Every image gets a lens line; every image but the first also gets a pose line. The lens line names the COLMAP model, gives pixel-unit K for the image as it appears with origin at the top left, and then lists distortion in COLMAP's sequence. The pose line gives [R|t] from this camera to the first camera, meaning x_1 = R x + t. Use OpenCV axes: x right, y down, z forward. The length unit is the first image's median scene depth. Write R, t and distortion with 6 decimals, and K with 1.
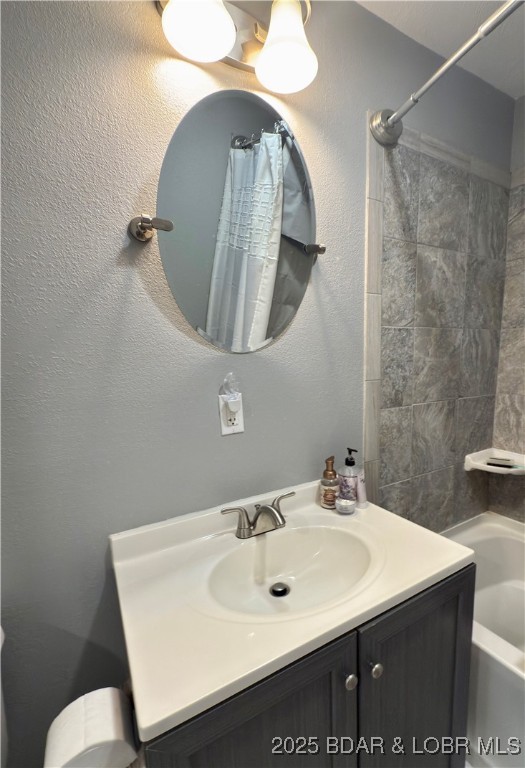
lens RADIAL K [[334.3, 0, 279.6], [0, 334.3, 411.5], [0, 0, 1]] dist [-0.000925, -0.000543]
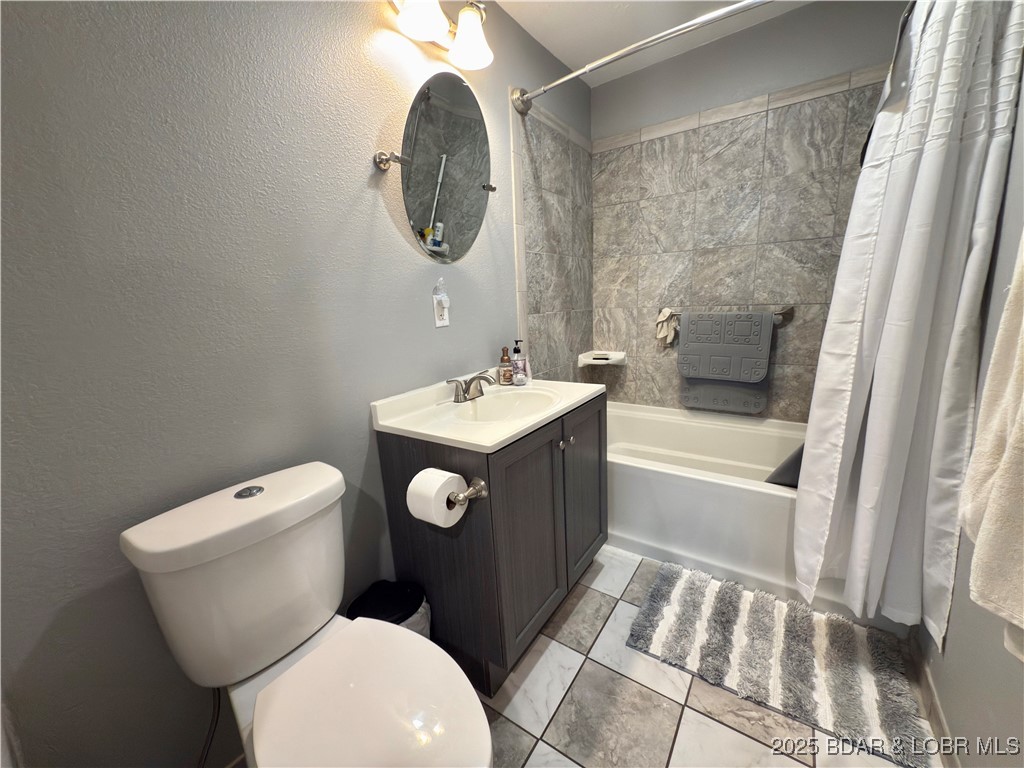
lens RADIAL K [[408.8, 0, 511.9], [0, 408.8, 389.4], [0, 0, 1]] dist [-0.000268, 0.000499]
pose [[0.901301, -0.101874, 0.421043, -0.472777], [0.087649, 0.994737, 0.053058, 0.199154], [-0.424233, -0.010918, 0.905487, -0.442569]]
